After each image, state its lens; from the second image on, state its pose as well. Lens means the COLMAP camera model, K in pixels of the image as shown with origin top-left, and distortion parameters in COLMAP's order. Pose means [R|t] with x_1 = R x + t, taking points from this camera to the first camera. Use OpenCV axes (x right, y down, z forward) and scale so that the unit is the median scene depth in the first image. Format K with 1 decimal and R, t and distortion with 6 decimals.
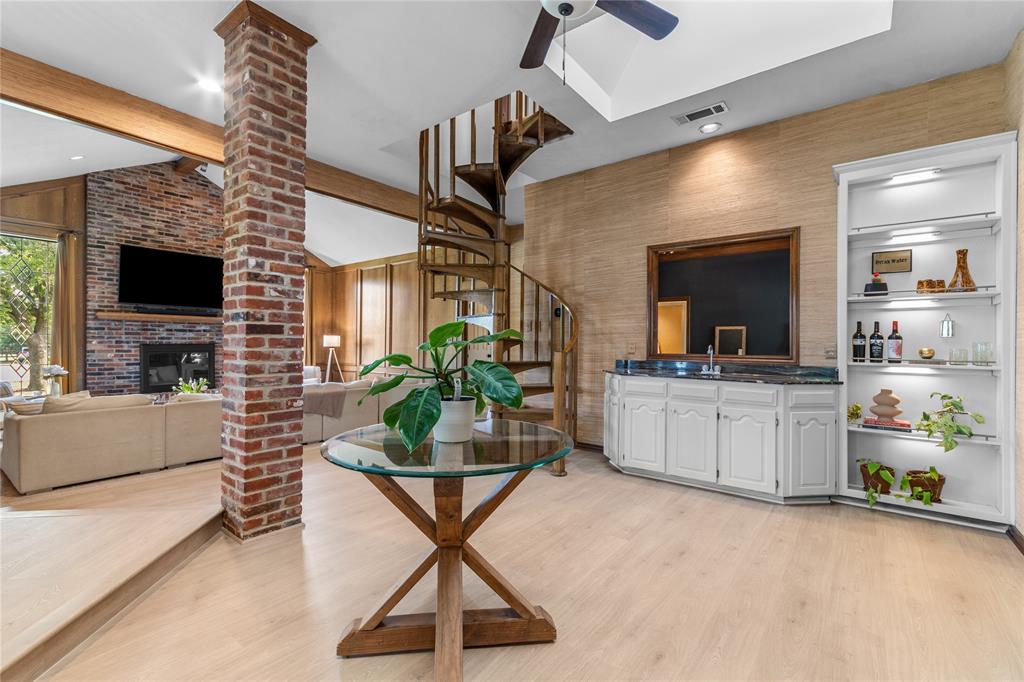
lens RADIAL K [[450.2, 0, 515.1], [0, 450.2, 346.9], [0, 0, 1]] dist [0.002600, 0.000694]
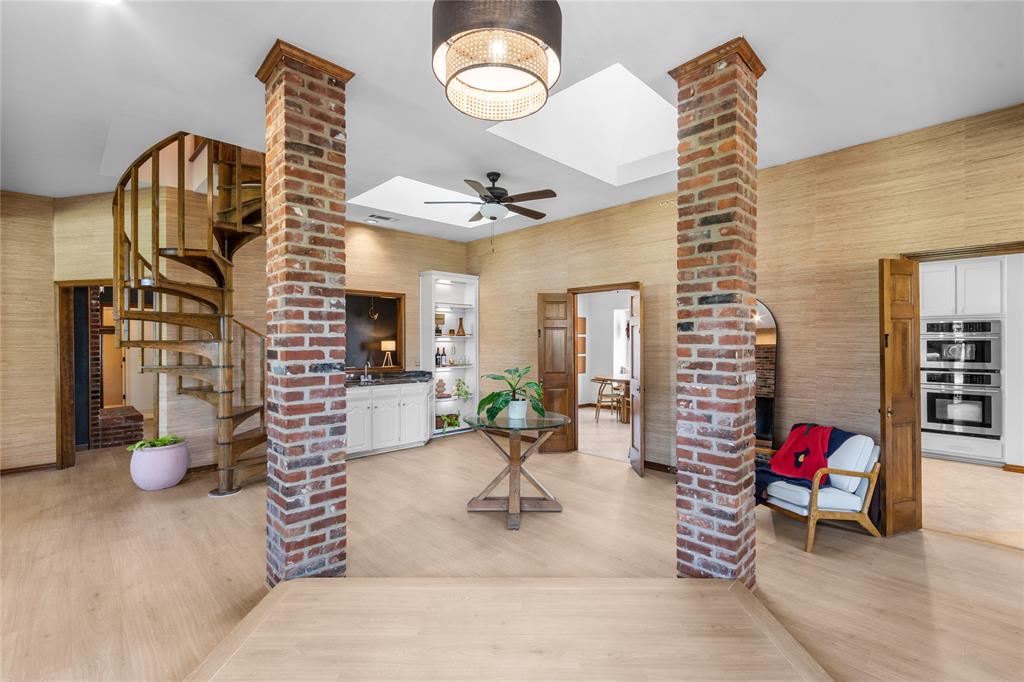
lens RADIAL K [[450.2, 0, 516.3], [0, 450.2, 338.2], [0, 0, 1]] dist [0.002600, 0.000694]
pose [[0.142228, -0.007409, 0.989806, -1.167018], [0.003852, 0.999969, 0.006932, -0.107656], [-0.989826, 0.002827, 0.142252, 0.327434]]
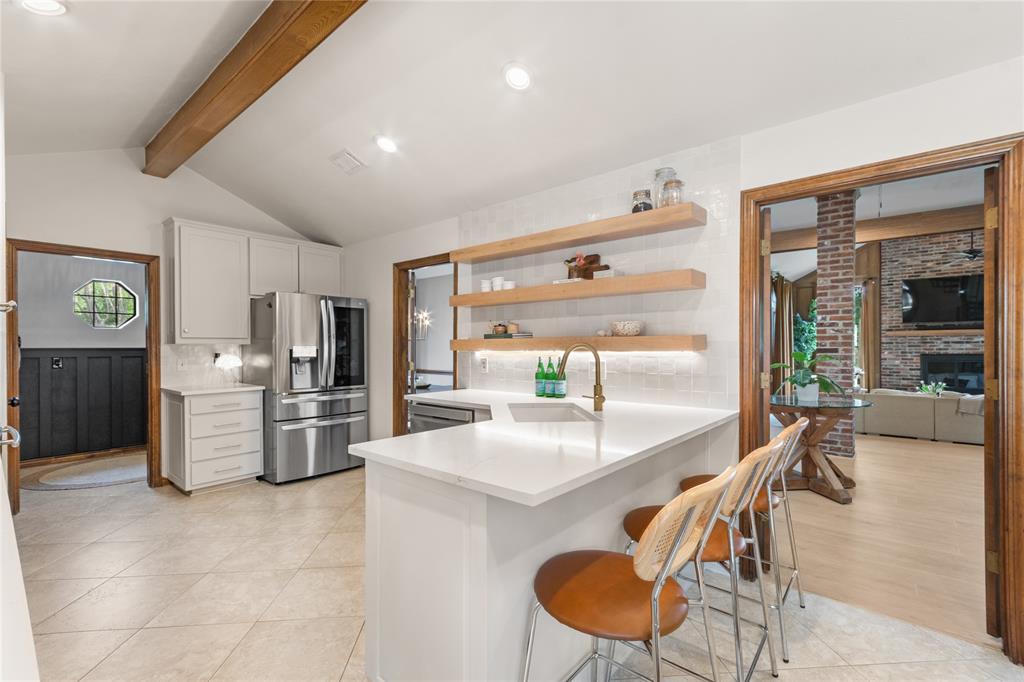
lens RADIAL K [[450.2, 0, 508.2], [0, 450.2, 344.8], [0, 0, 1]] dist [0.002600, 0.000694]
pose [[-0.060183, -0.014114, -0.998088, 1.263924], [-0.002198, 0.999899, -0.014007, -0.028590], [0.998185, 0.001351, -0.060208, -0.229470]]
